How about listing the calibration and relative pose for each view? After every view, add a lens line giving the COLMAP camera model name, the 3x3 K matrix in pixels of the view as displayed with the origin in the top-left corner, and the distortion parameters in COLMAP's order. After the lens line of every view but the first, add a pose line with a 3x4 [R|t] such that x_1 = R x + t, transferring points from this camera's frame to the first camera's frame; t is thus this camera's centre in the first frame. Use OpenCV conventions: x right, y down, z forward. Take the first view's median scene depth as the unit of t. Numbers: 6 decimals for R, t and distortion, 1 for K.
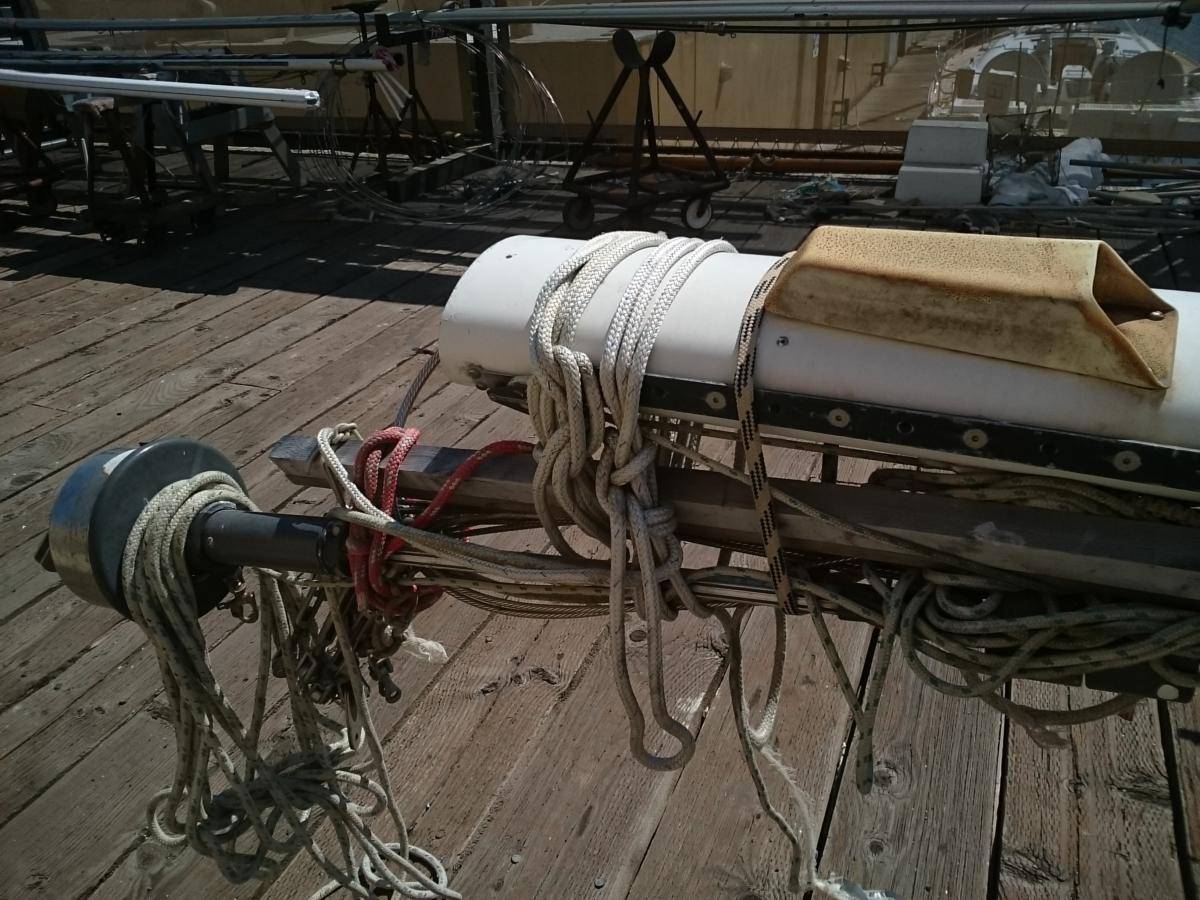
lens RADIAL K [[958.4, 0, 600.0], [0, 958.4, 450.0], [0, 0, 1]] dist [0.044632, -0.099273]
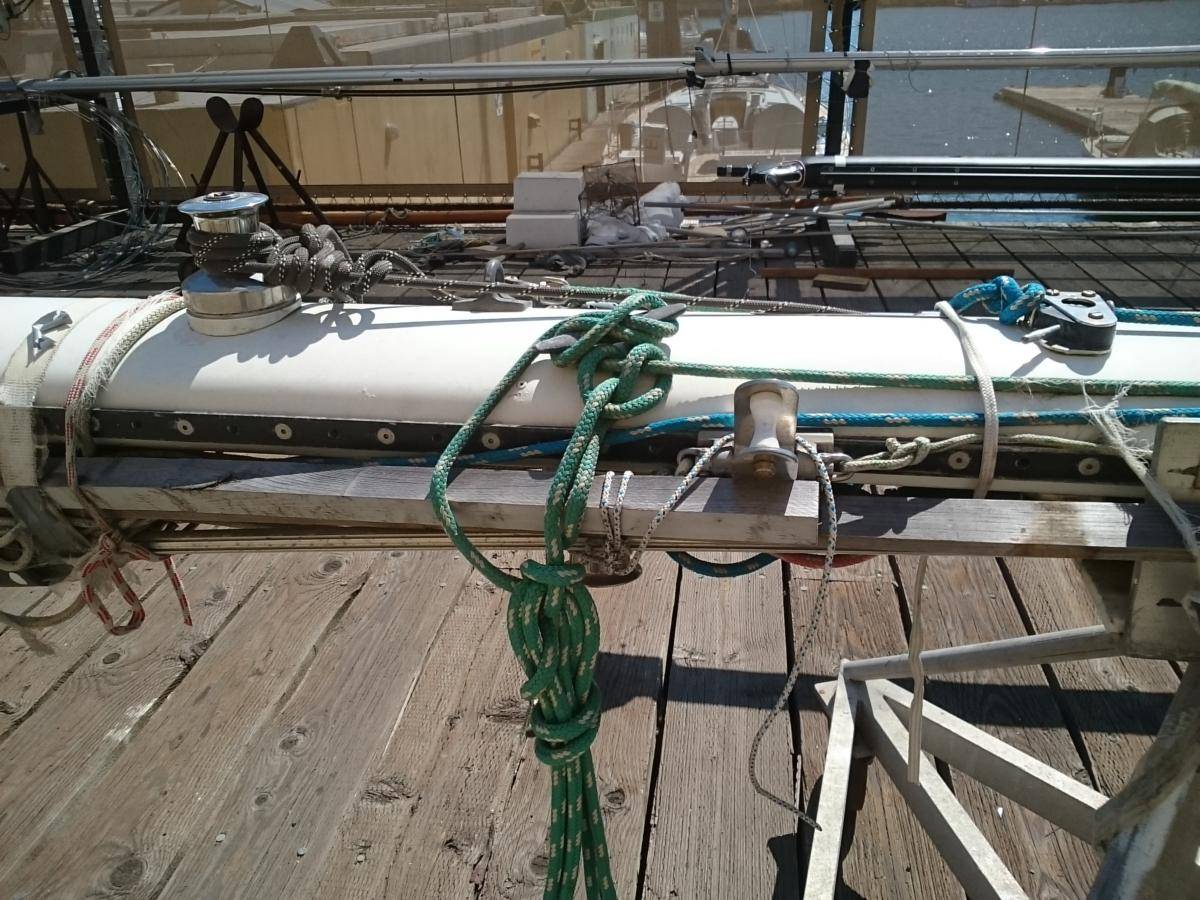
lens RADIAL K [[958.4, 0, 600.0], [0, 958.4, 450.0], [0, 0, 1]] dist [0.044632, -0.099273]
pose [[0.968336, -0.099598, 0.228921, 0.124350], [0.111495, 0.992975, -0.039606, 0.024169], [-0.223369, 0.063875, 0.972639, -0.064053]]
